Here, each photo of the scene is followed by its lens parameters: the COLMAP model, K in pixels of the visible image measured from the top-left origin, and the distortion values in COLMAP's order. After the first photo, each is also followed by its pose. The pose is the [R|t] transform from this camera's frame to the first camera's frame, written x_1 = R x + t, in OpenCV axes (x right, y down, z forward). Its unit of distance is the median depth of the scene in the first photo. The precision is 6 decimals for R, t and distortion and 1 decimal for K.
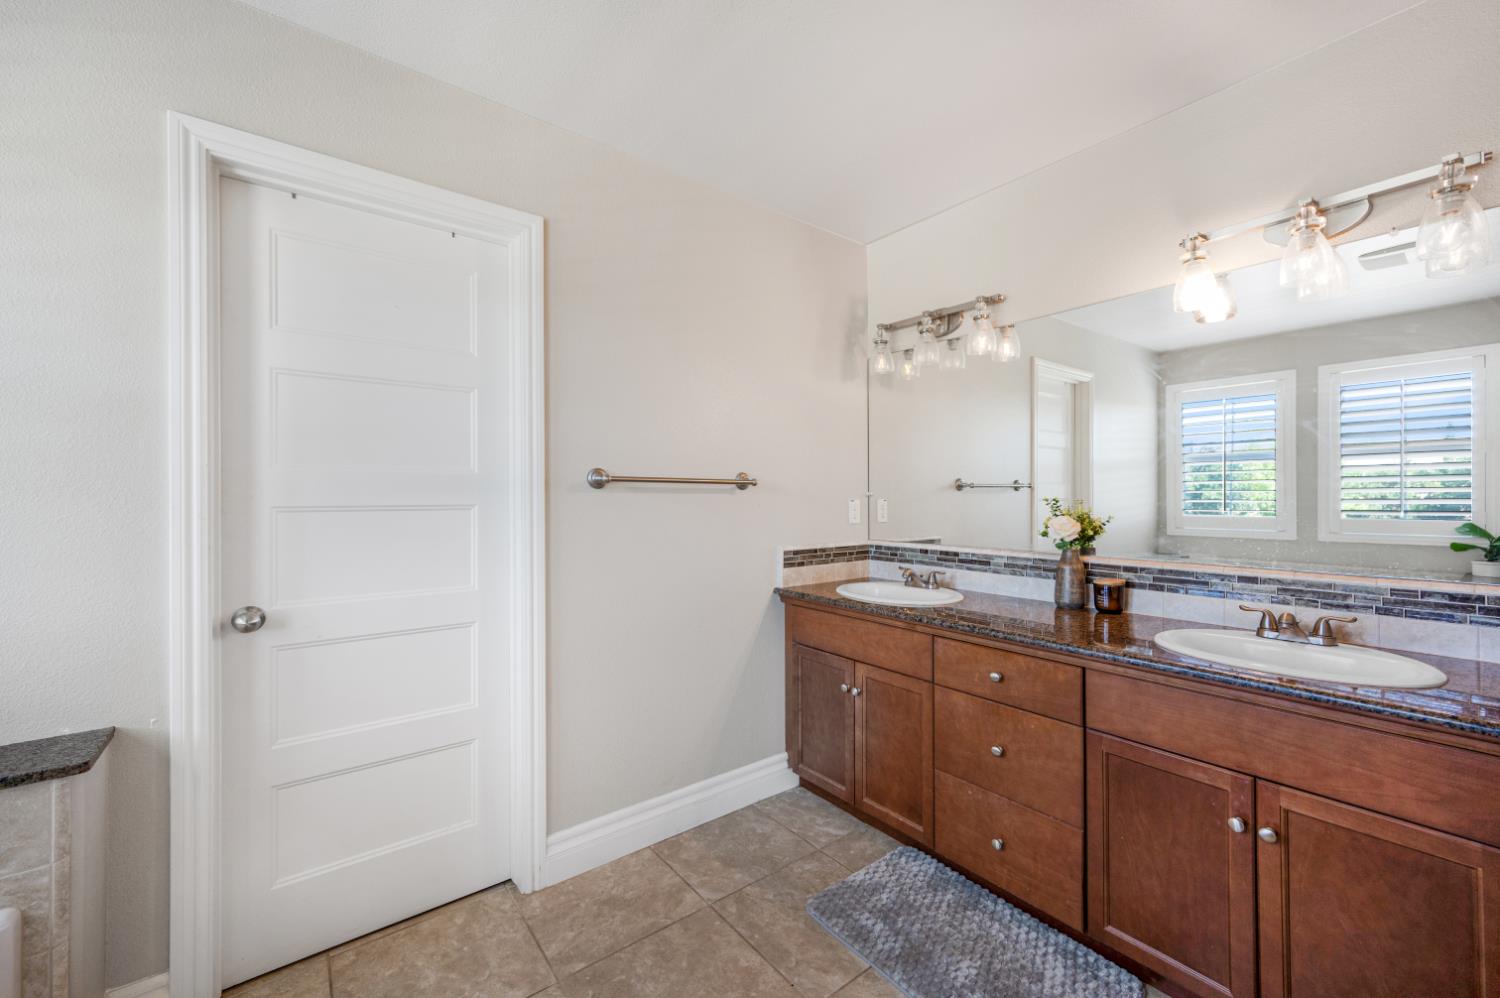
lens RADIAL K [[592.6, 0, 751.0], [0, 592.6, 494.4], [0, 0, 1]] dist [0.002659, 0.000052]
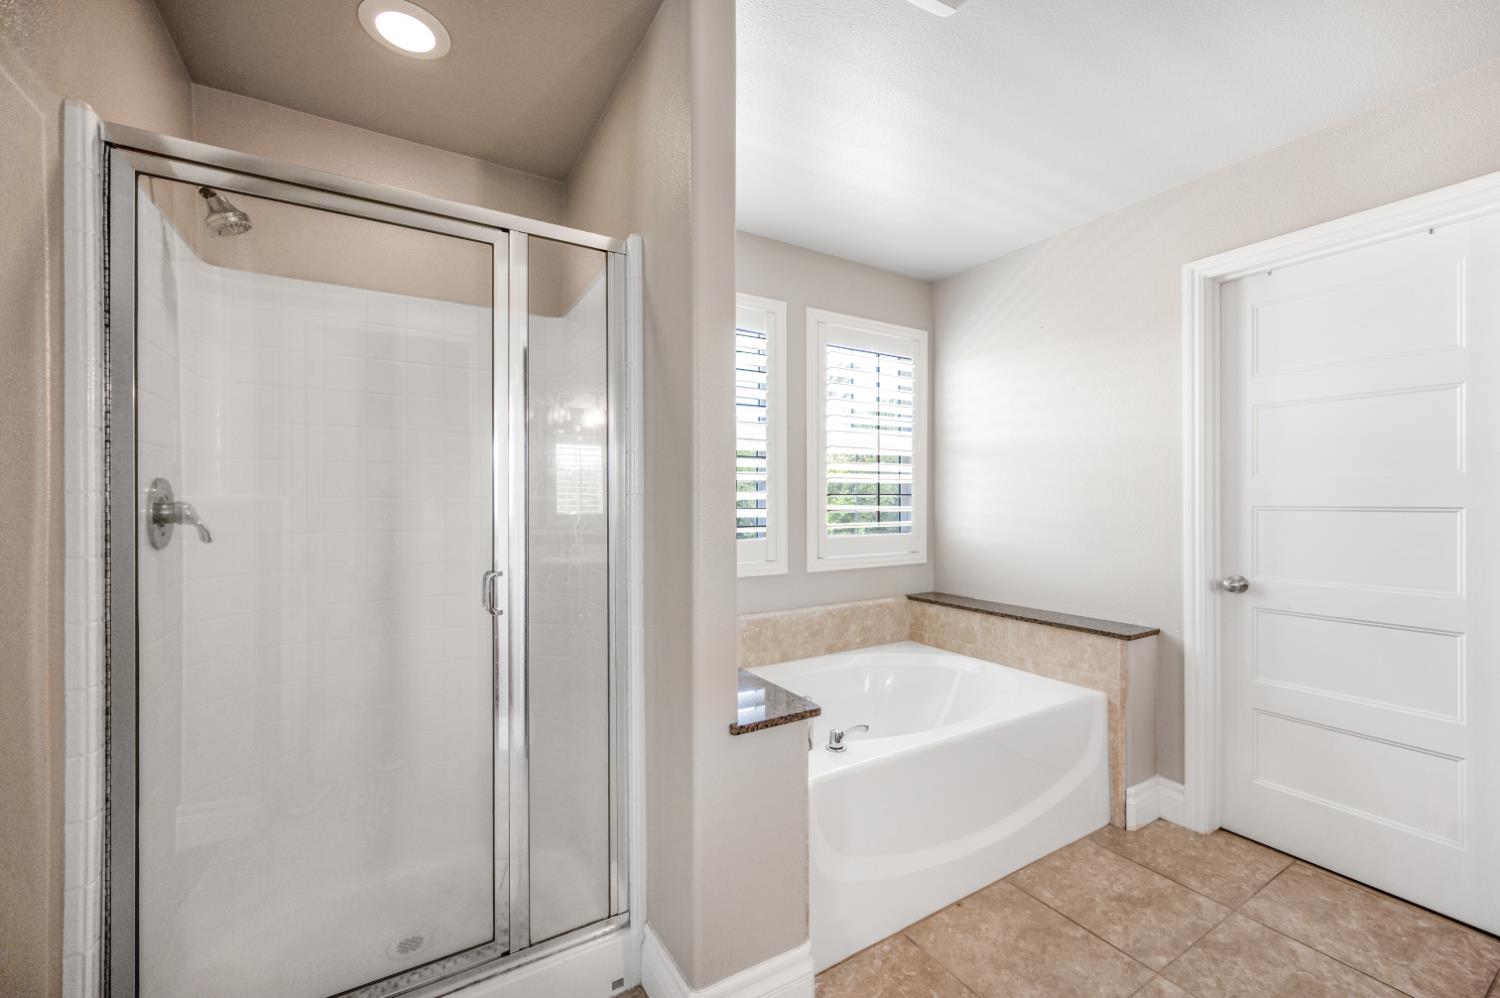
lens RADIAL K [[592.6, 0, 749.9], [0, 592.6, 506.0], [0, 0, 1]] dist [0.002659, 0.000052]
pose [[-0.124541, 0.009875, -0.992165, 0.728037], [0.003630, 0.999948, 0.009496, 0.002435], [0.992208, -0.002419, -0.124570, 0.006897]]
